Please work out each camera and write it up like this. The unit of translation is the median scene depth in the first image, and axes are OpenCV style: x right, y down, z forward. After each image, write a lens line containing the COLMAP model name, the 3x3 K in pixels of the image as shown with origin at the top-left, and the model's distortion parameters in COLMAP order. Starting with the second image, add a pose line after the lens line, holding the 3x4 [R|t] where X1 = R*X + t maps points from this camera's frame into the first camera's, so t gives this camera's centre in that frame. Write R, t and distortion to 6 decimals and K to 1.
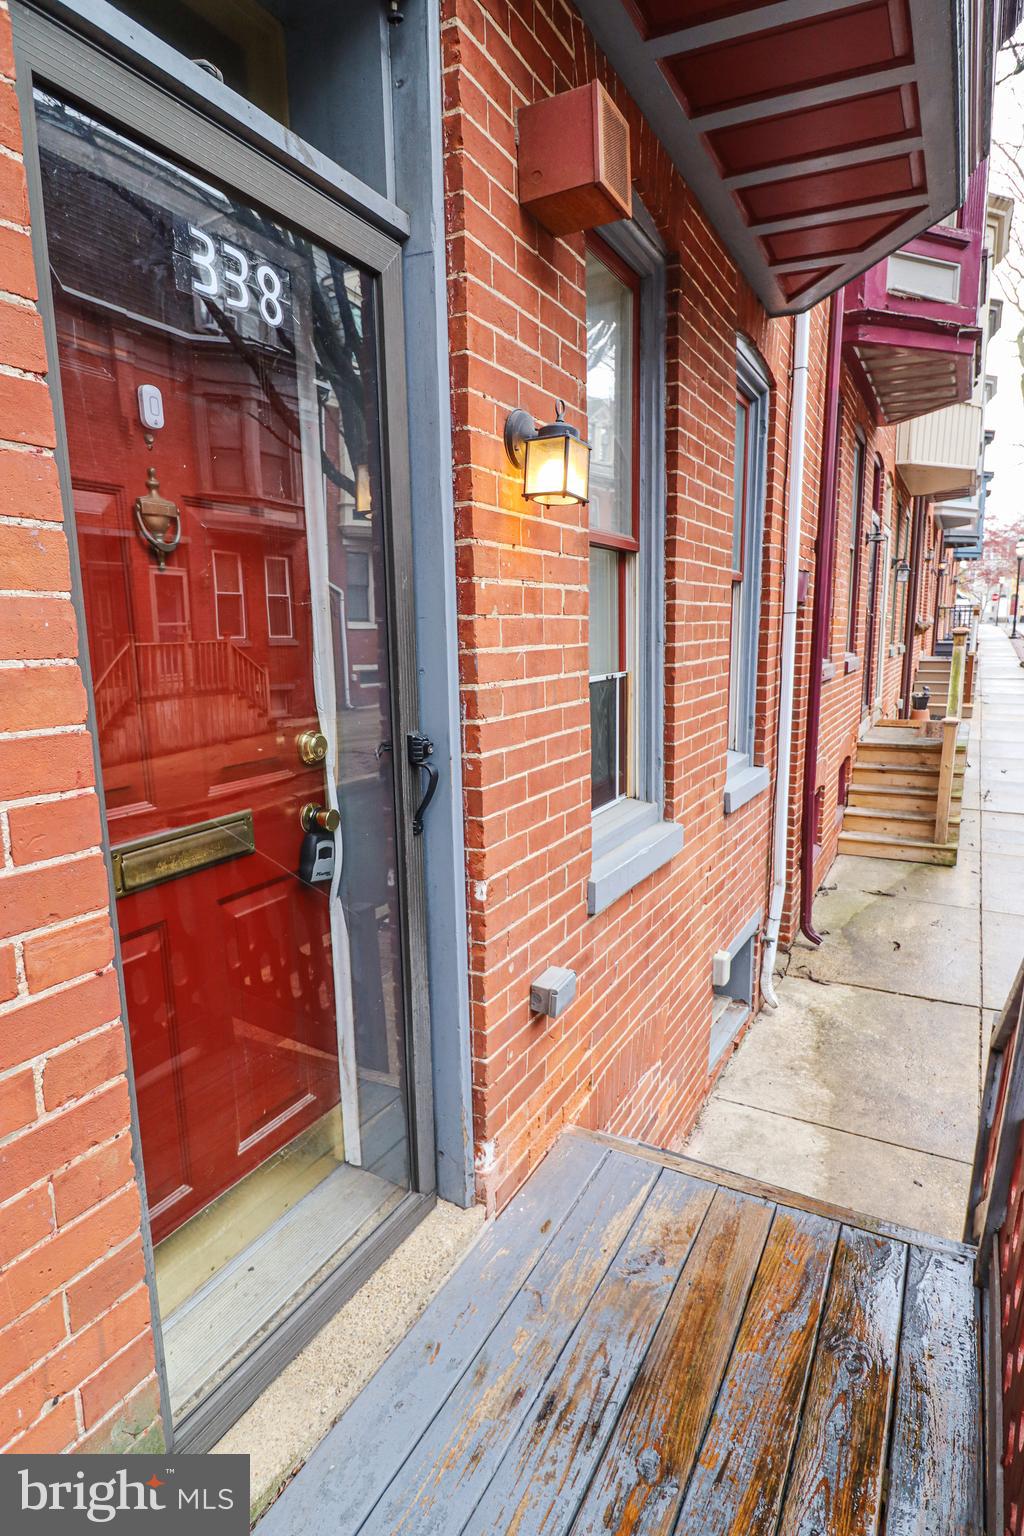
lens RADIAL K [[861.9, 0, 526.6], [0, 861.9, 775.7], [0, 0, 1]] dist [-0.006701, -0.001870]
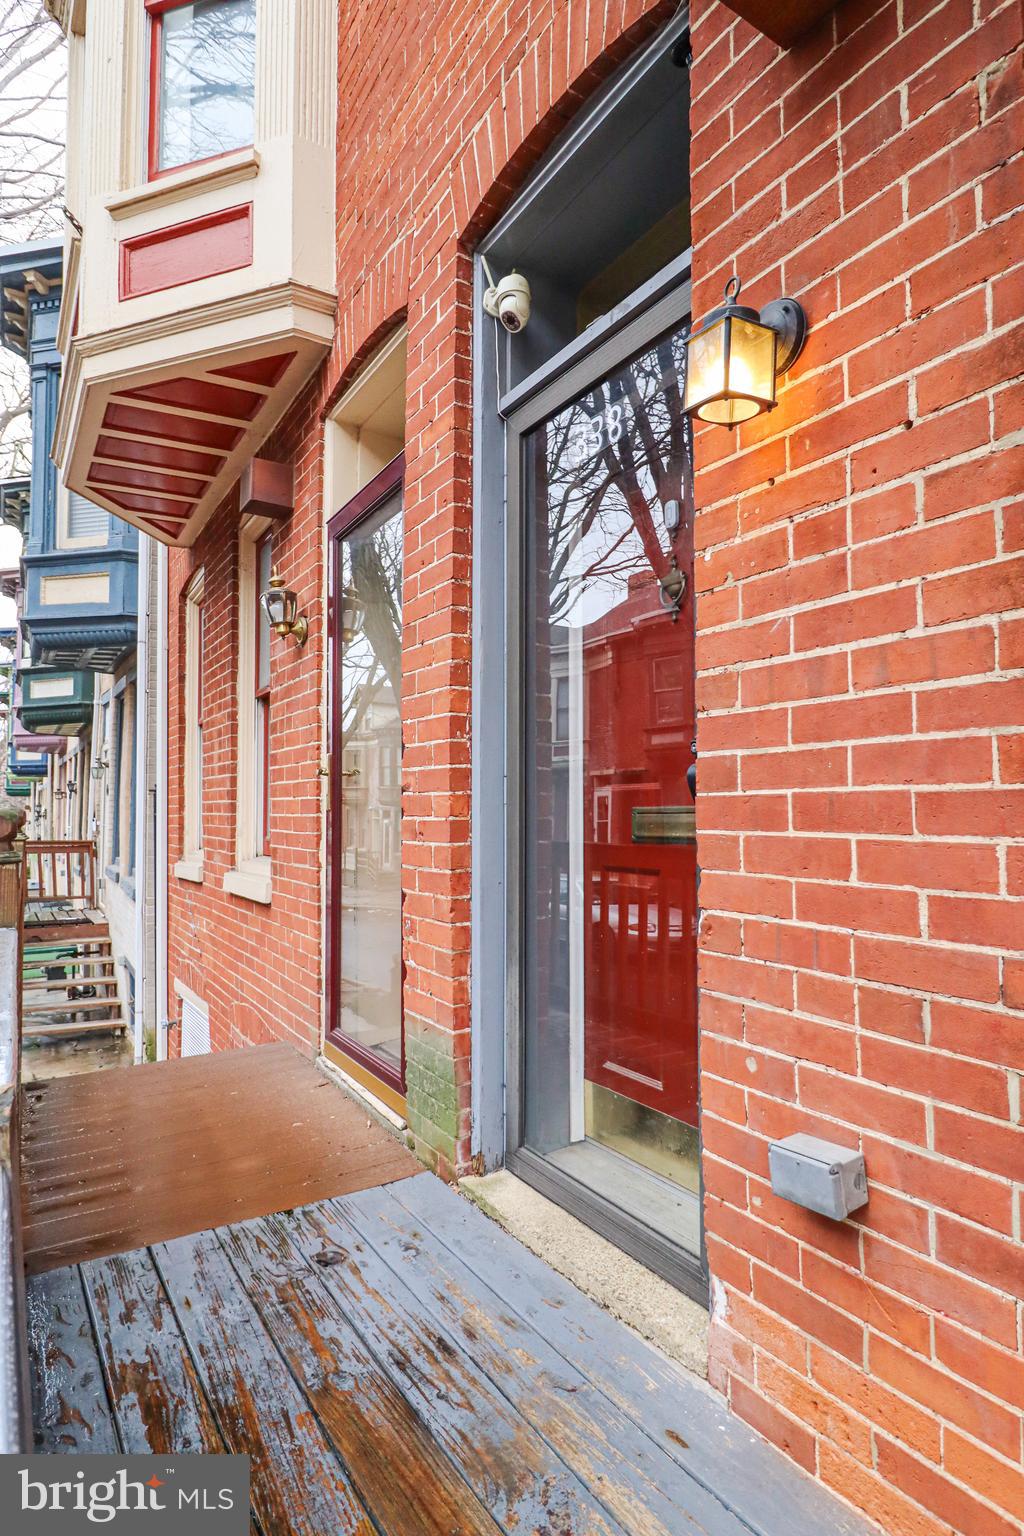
lens RADIAL K [[861.9, 0, 516.7], [0, 861.9, 762.8], [0, 0, 1]] dist [-0.006701, -0.001870]
pose [[-0.520437, -0.030637, -0.853350, 0.893054], [-0.138993, 0.989067, 0.049259, -0.037204], [0.842512, 0.144246, -0.519006, 1.506000]]
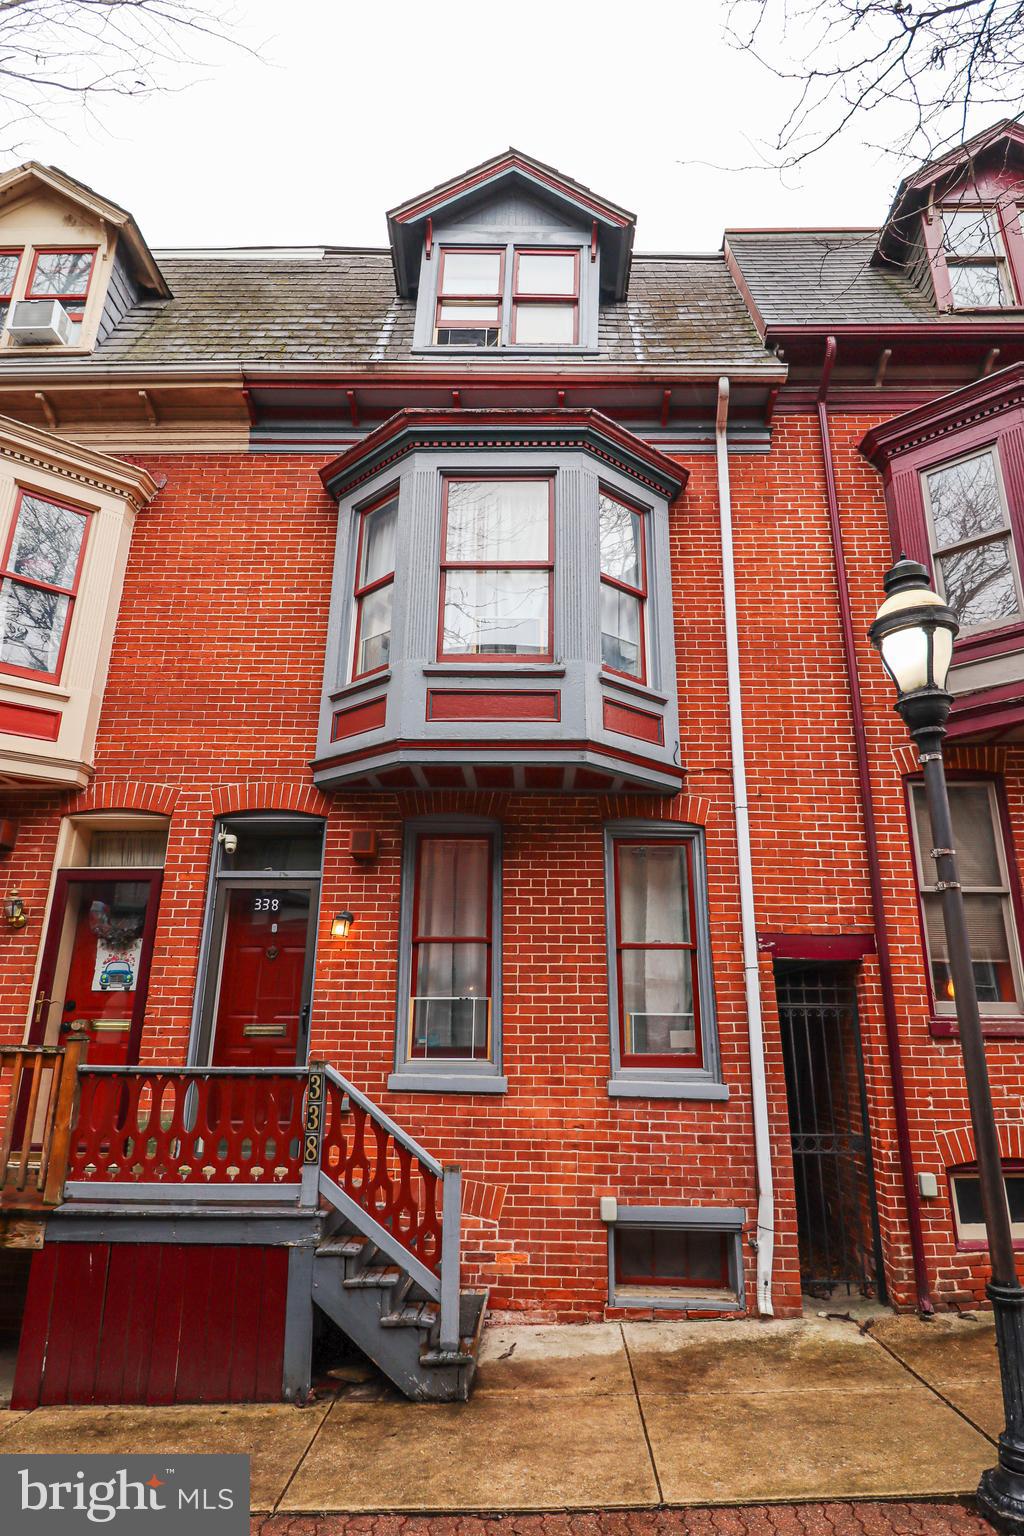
lens RADIAL K [[861.9, 0, 514.1], [0, 861.9, 766.4], [0, 0, 1]] dist [-0.006701, -0.001870]
pose [[0.447424, -0.263149, -0.854731, 4.143242], [-0.171836, 0.912627, -0.370924, 0.265509], [0.877659, 0.312834, 0.363112, 0.163329]]
